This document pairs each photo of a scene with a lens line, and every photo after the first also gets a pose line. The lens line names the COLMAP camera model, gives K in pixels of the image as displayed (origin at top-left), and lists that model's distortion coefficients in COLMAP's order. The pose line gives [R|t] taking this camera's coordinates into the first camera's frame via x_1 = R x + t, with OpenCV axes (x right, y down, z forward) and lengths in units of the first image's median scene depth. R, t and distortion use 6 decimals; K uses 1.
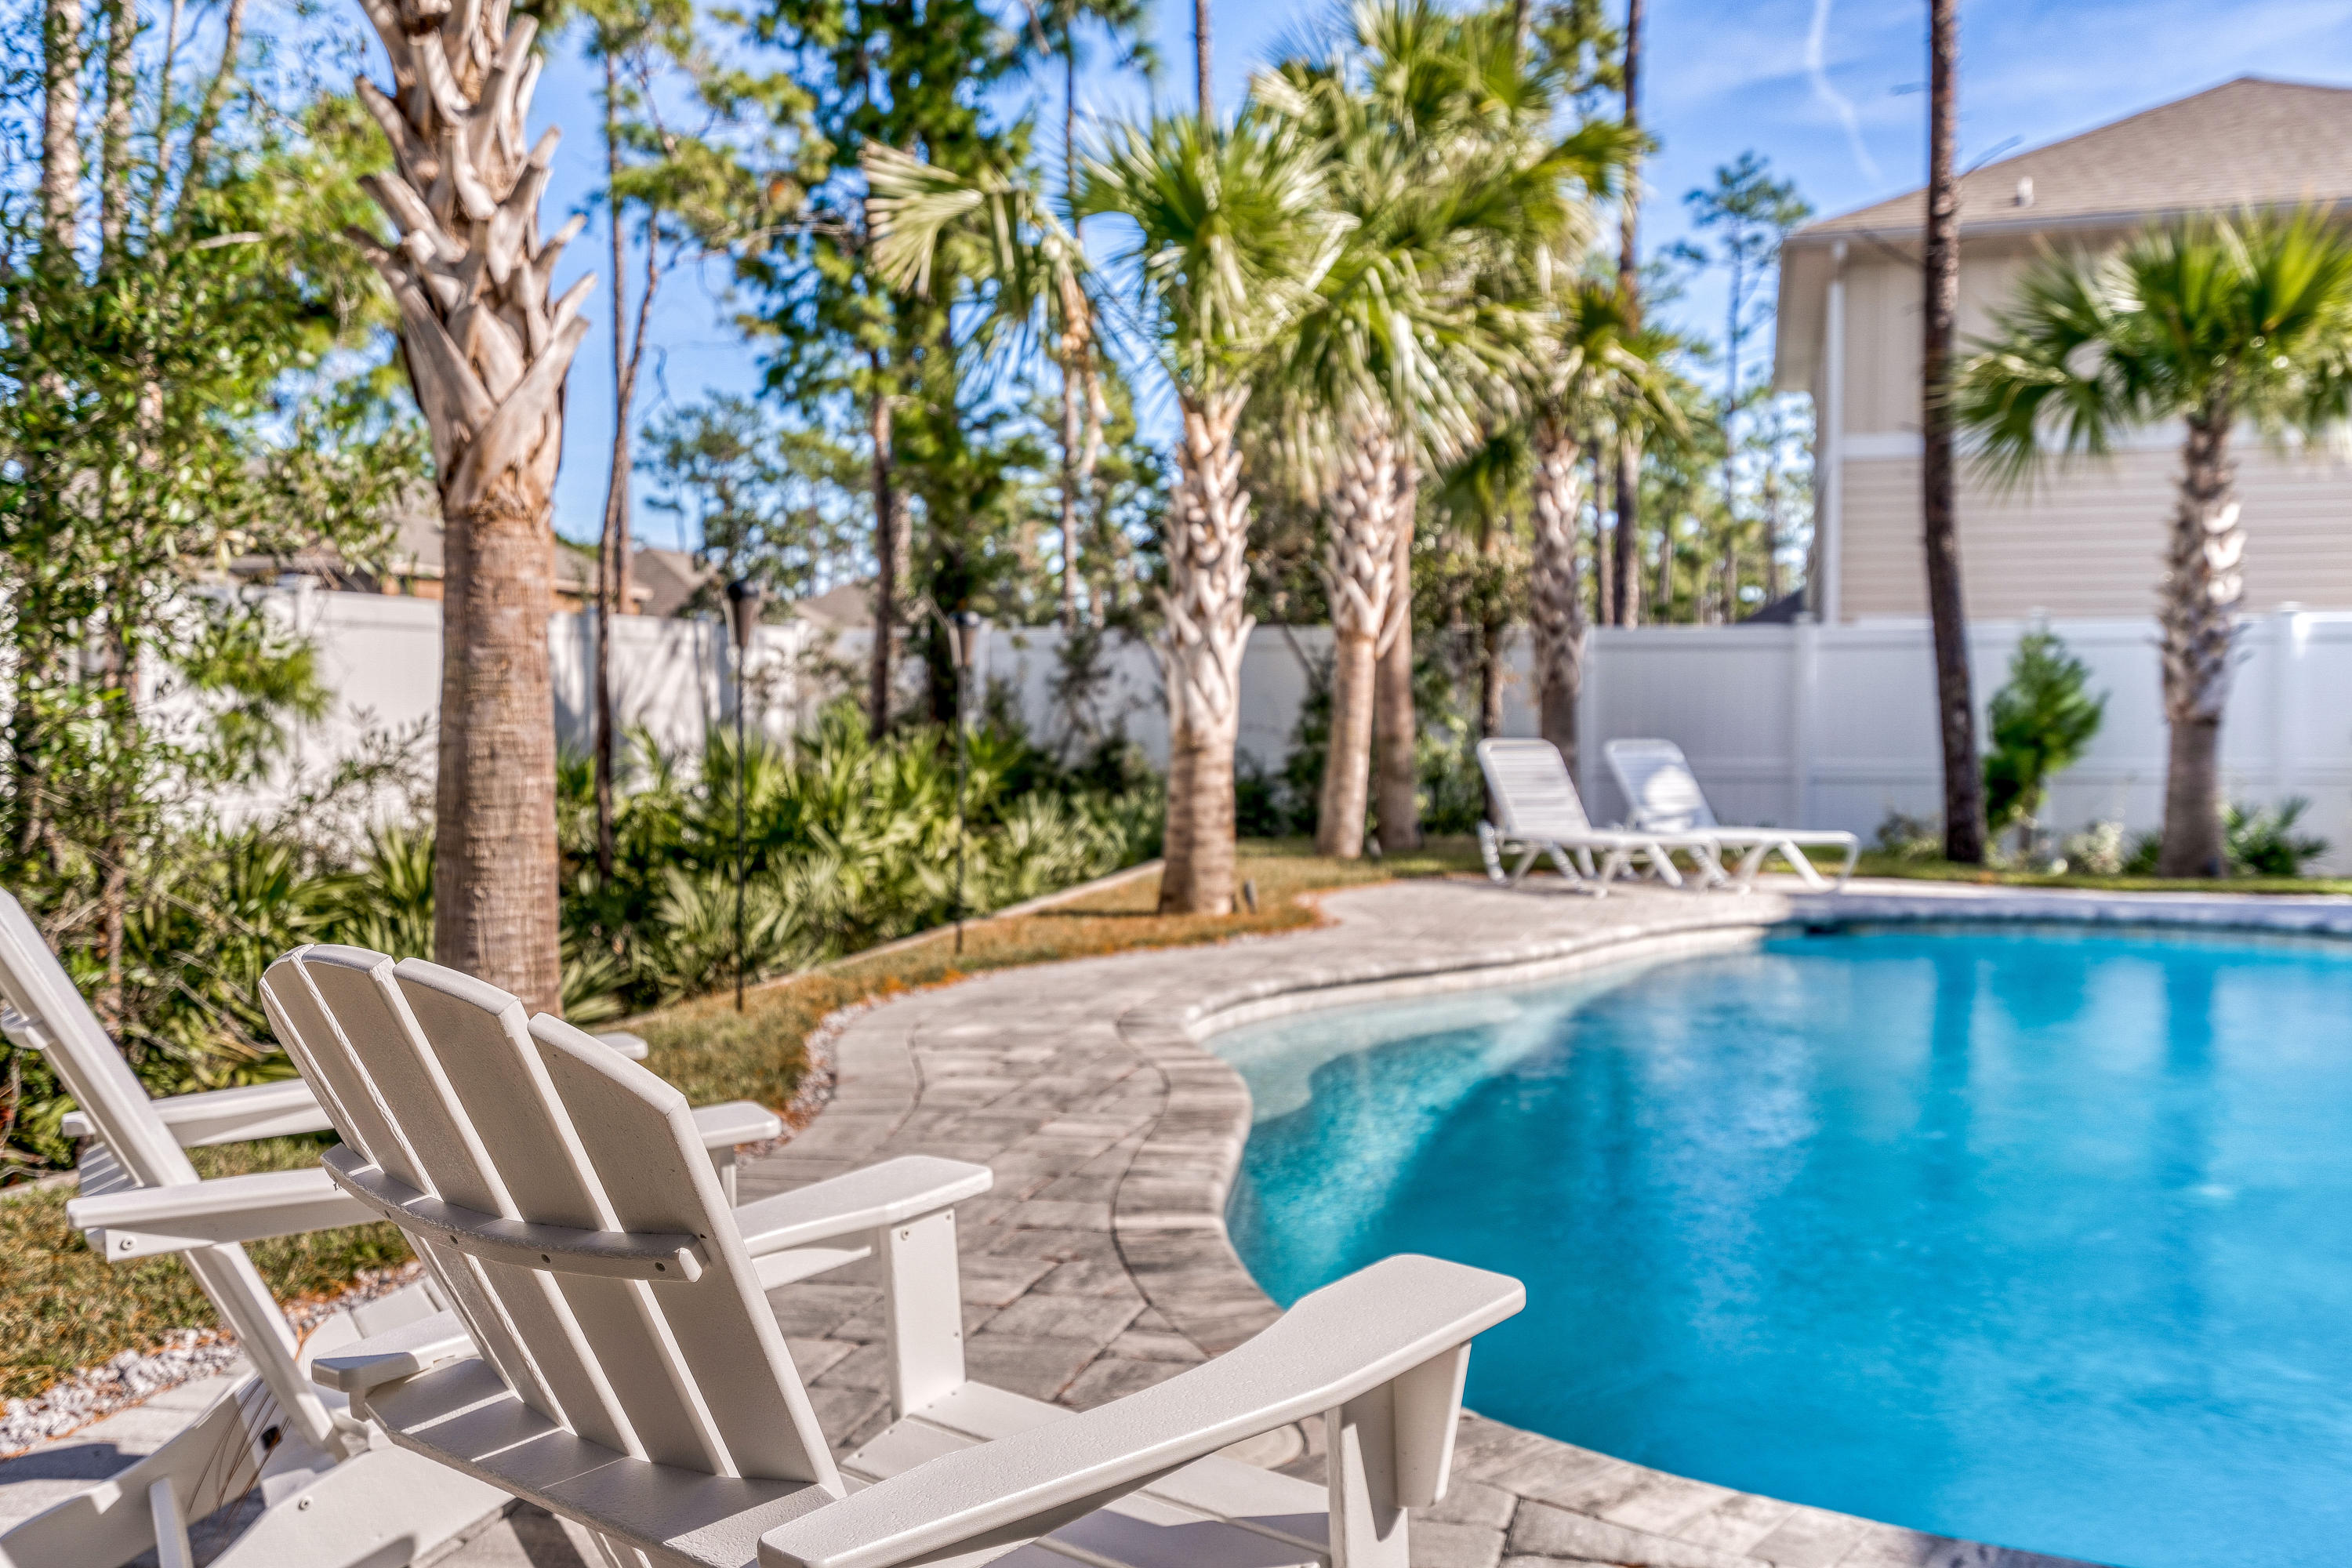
lens RADIAL K [[2187.0, 0, 1176.0], [0, 2187.0, 784.0], [0, 0, 1]] dist [0.062582, 0.010701]
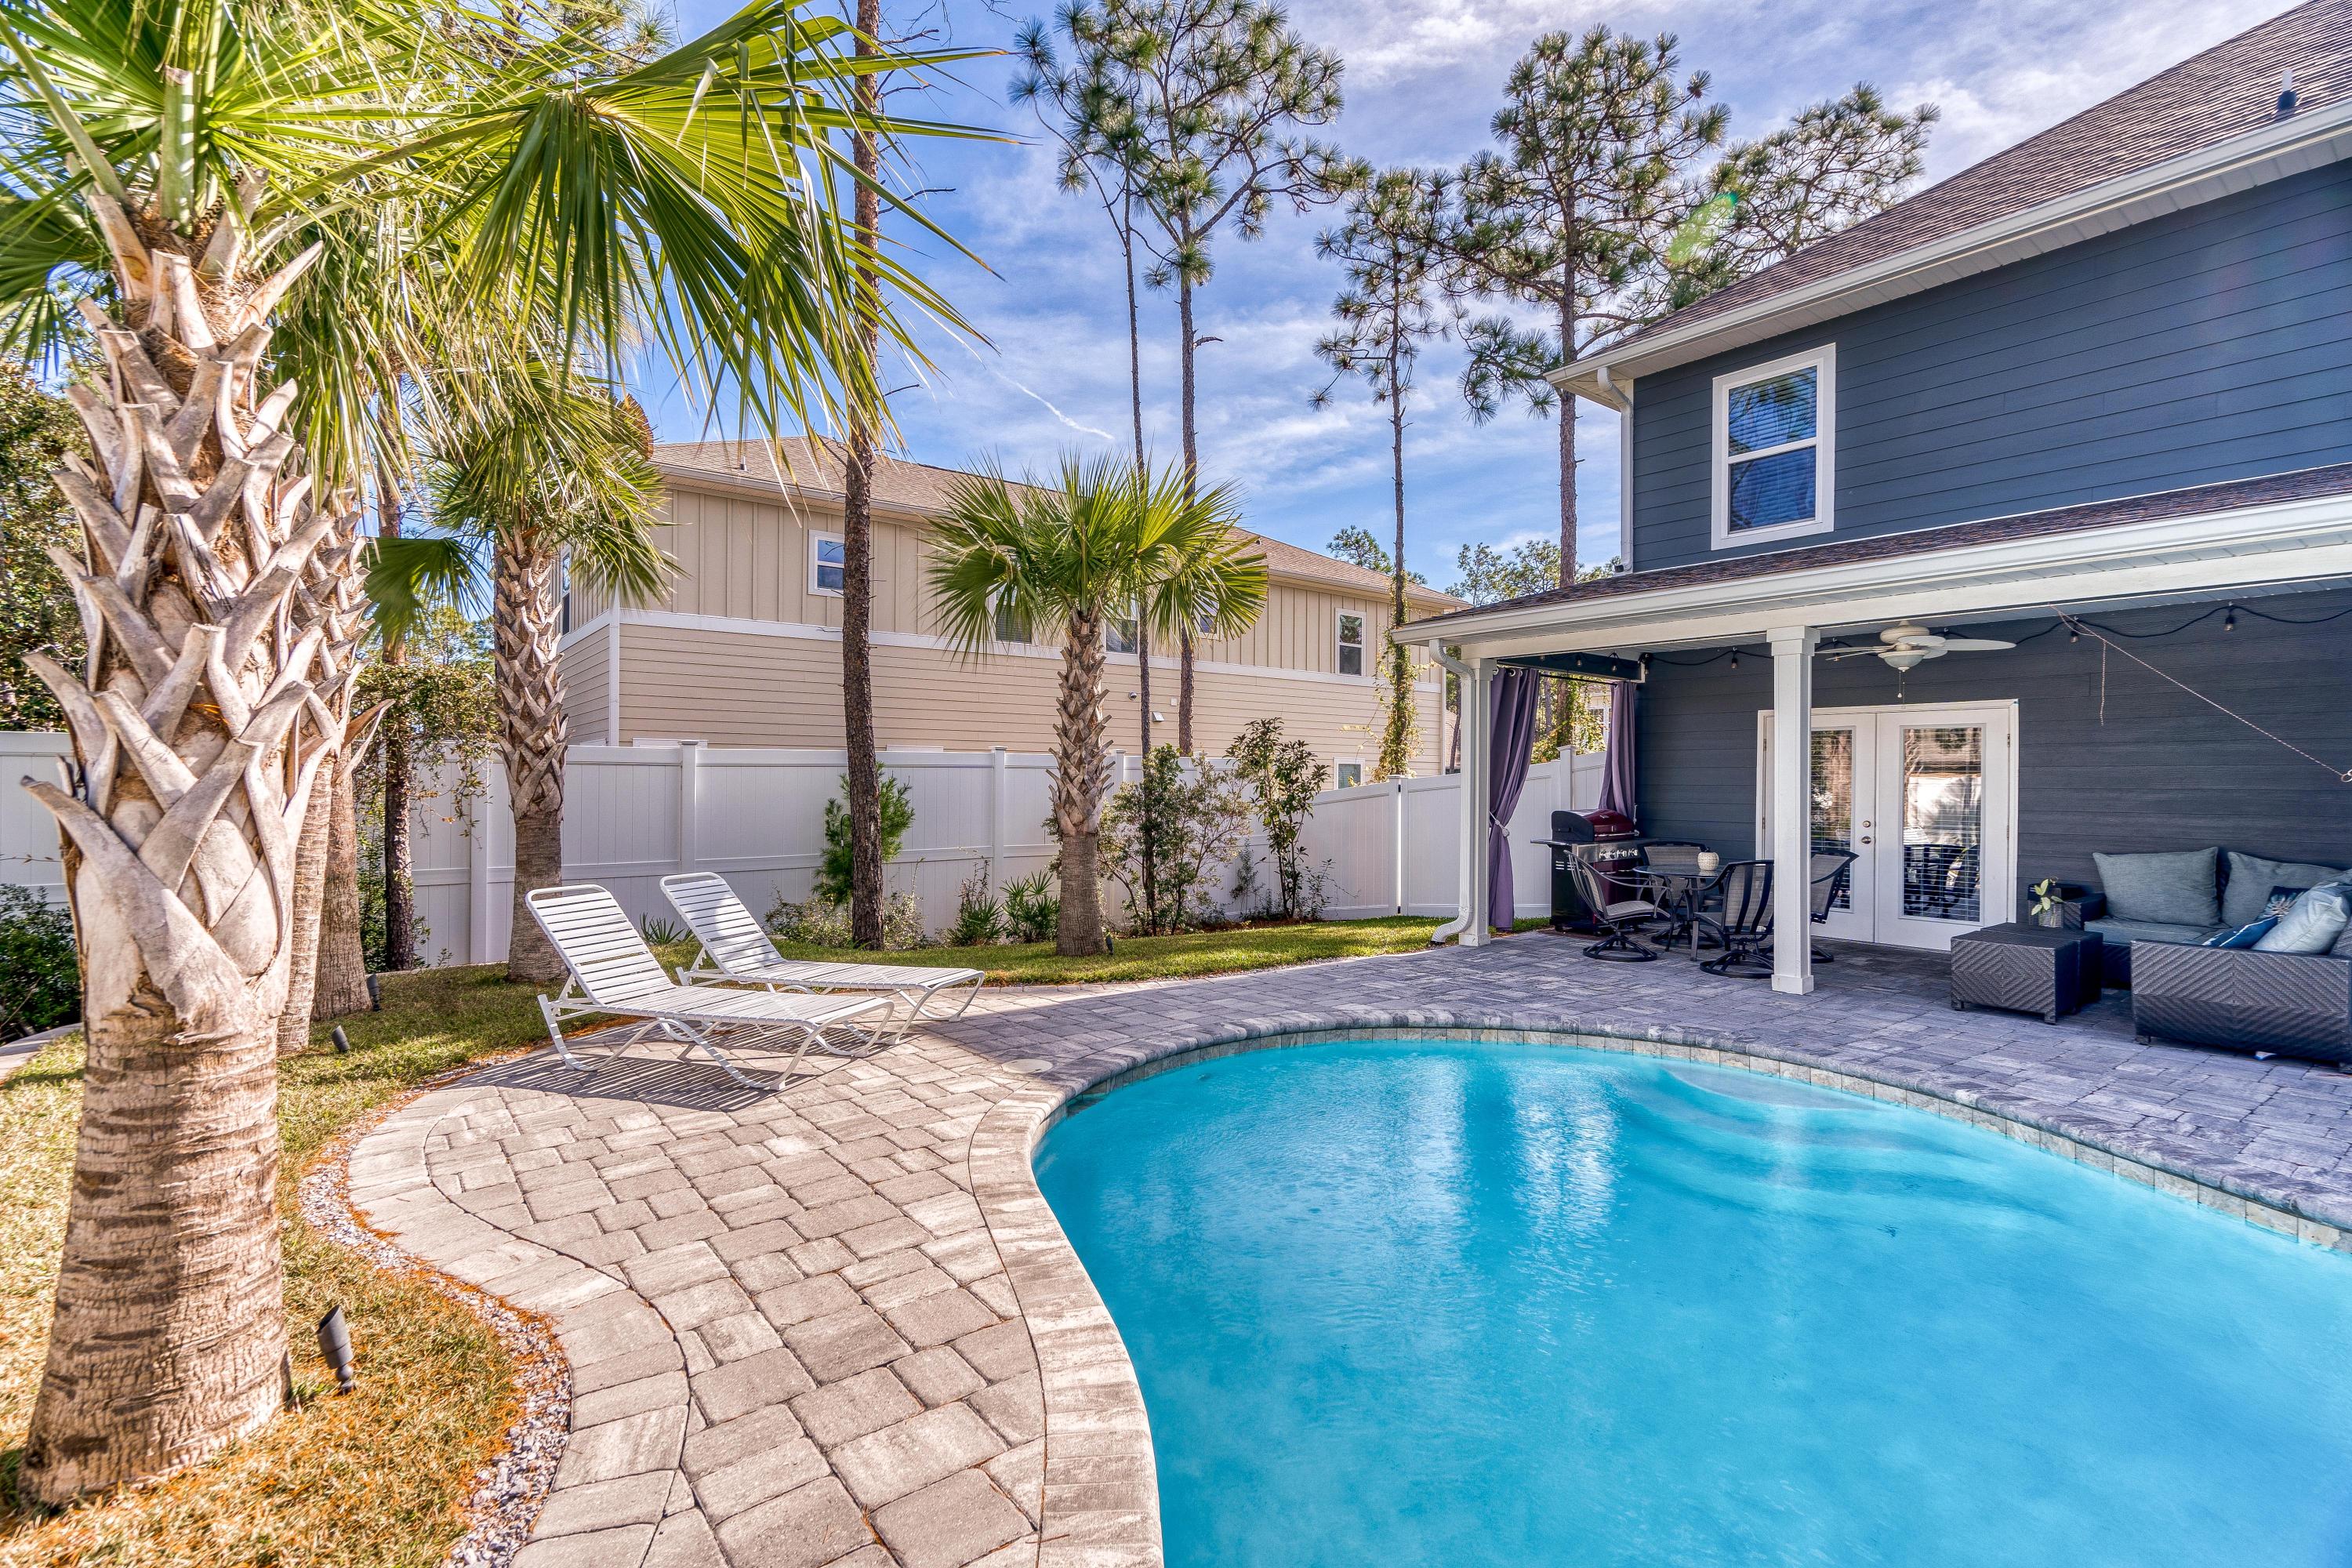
lens RADIAL K [[1069.6, 0, 1160.1], [0, 1069.6, 785.3], [0, 0, 1]] dist [-0.012670, 0.015653]
pose [[0.610768, 0.000870, 0.791809, -0.031683], [0.022333, 0.999583, -0.018325, -0.047498], [-0.791495, 0.028876, 0.610493, 0.594330]]
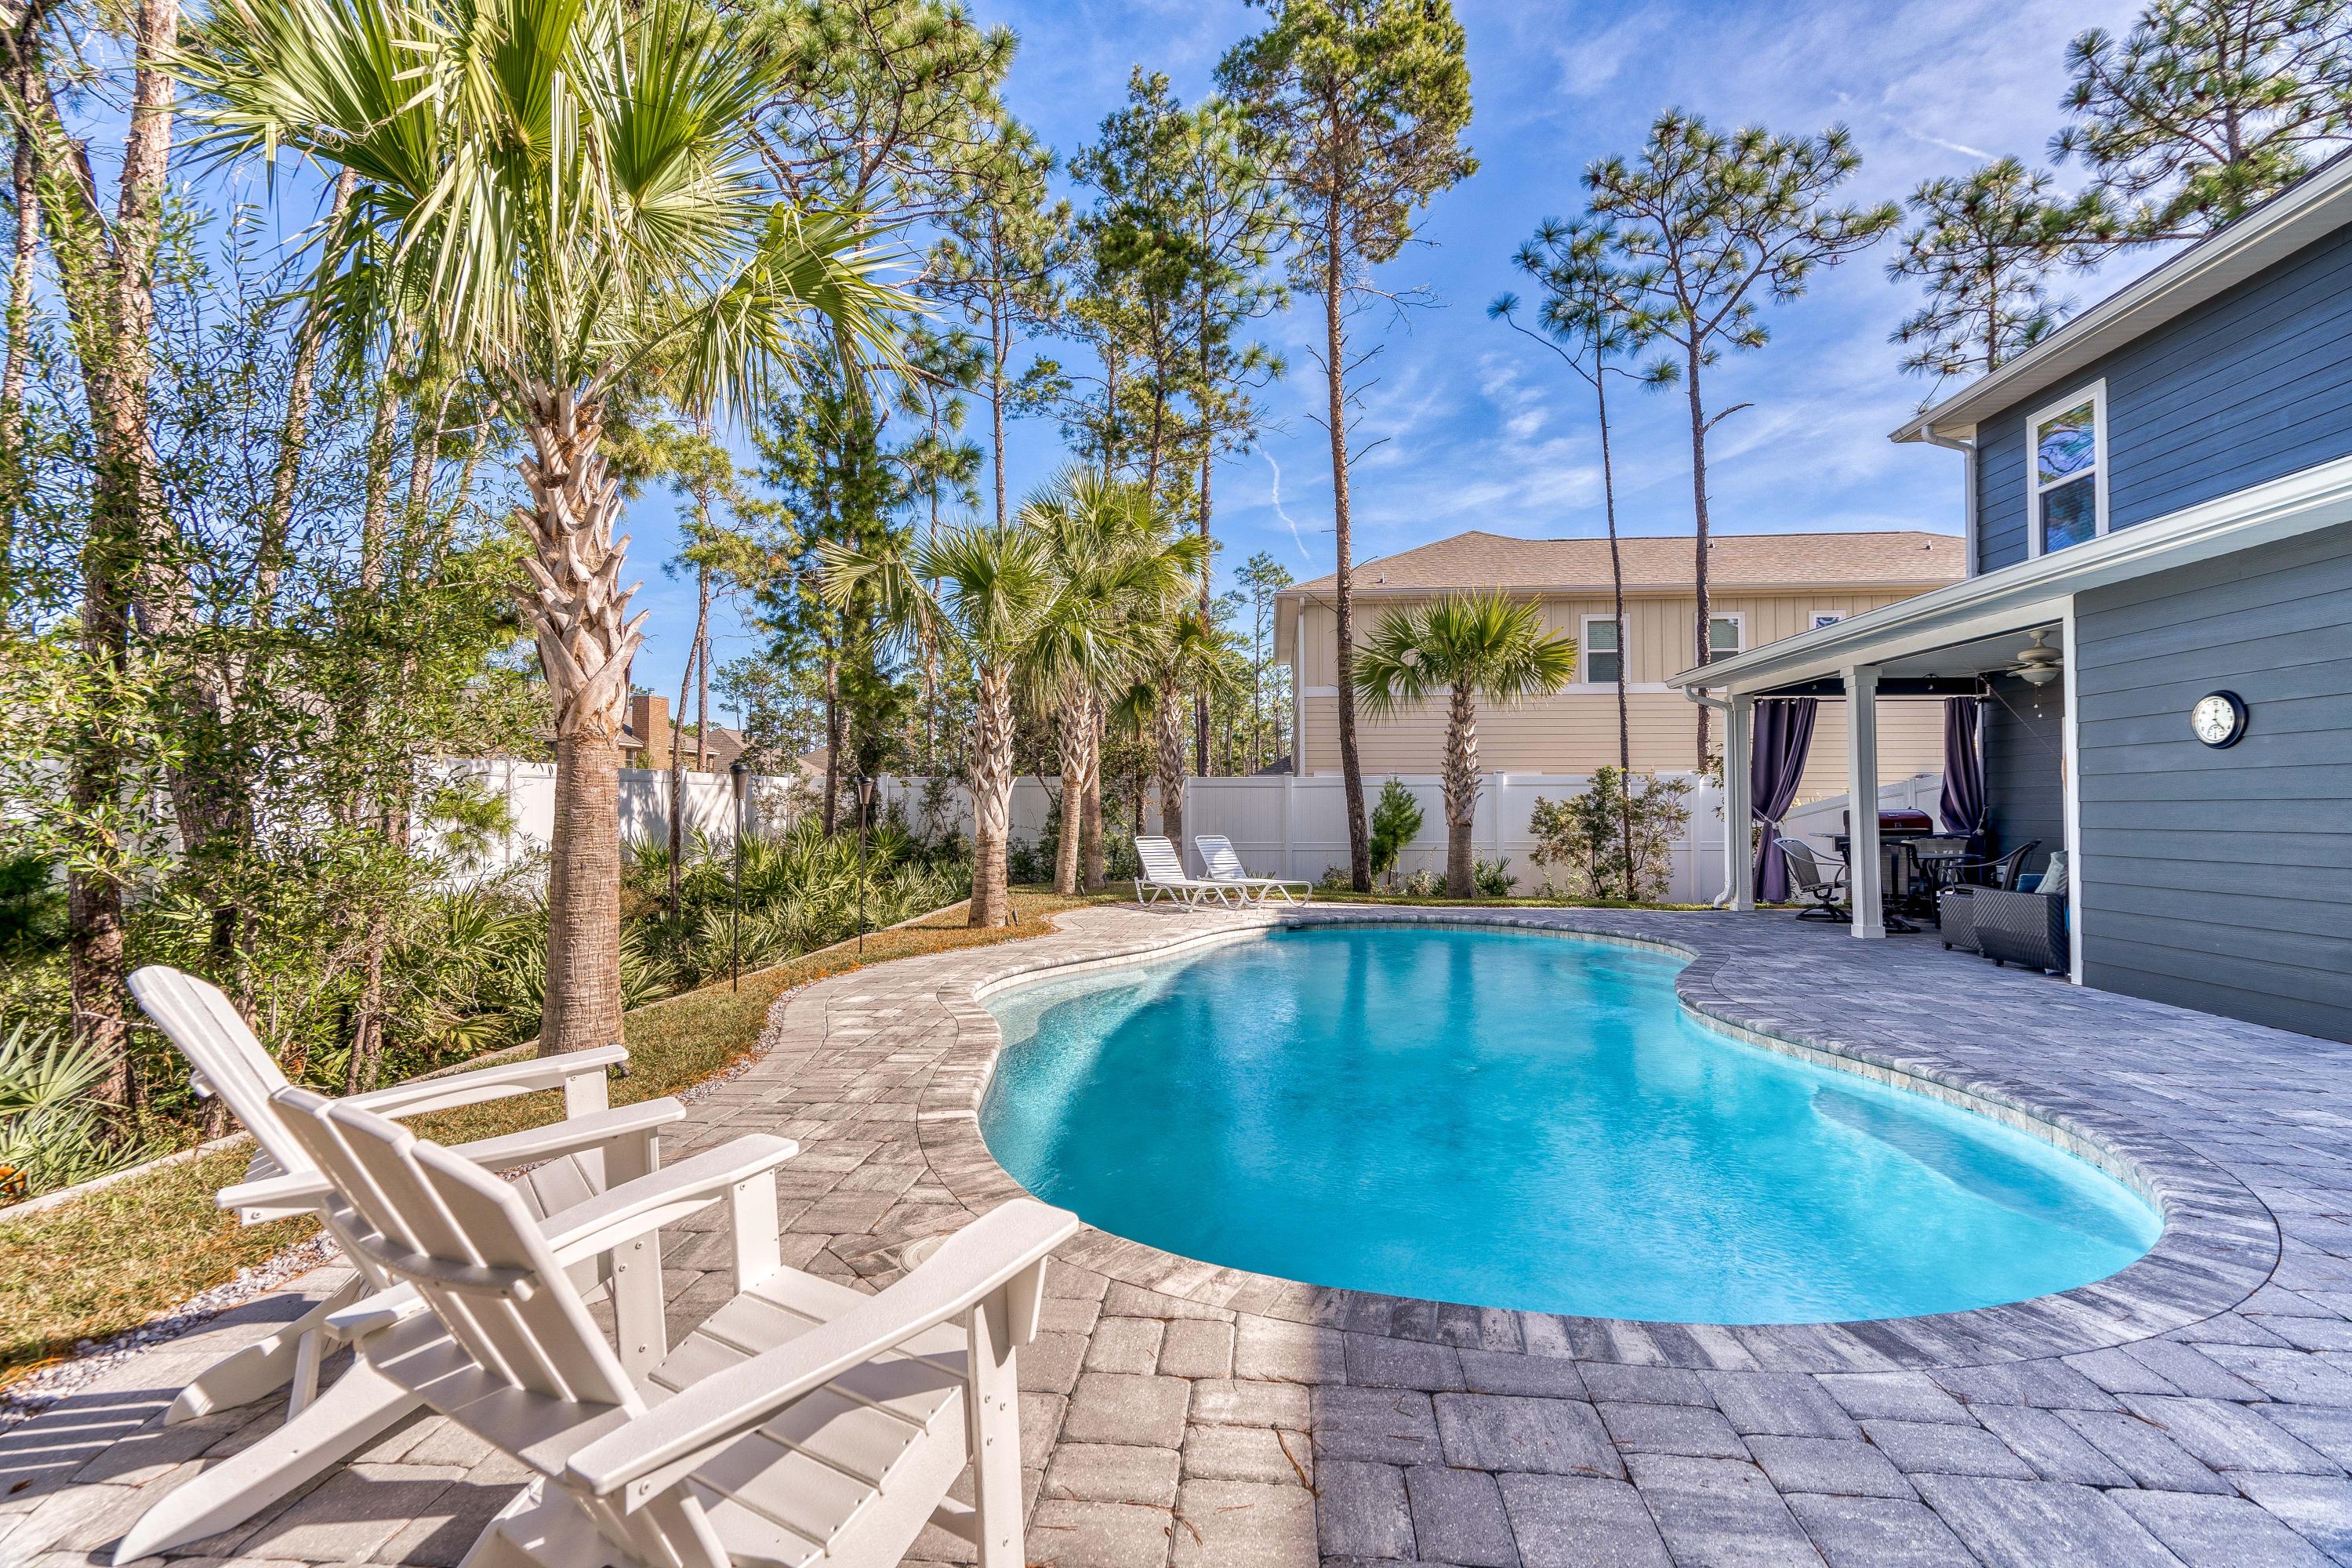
lens RADIAL K [[1069.6, 0, 1160.1], [0, 1069.6, 785.3], [0, 0, 1]] dist [-0.012670, 0.015653]
pose [[0.988407, 0.001925, 0.151813, 0.013073], [0.006563, 0.998444, -0.055384, -0.011414], [-0.151683, 0.055739, 0.986856, 0.014971]]
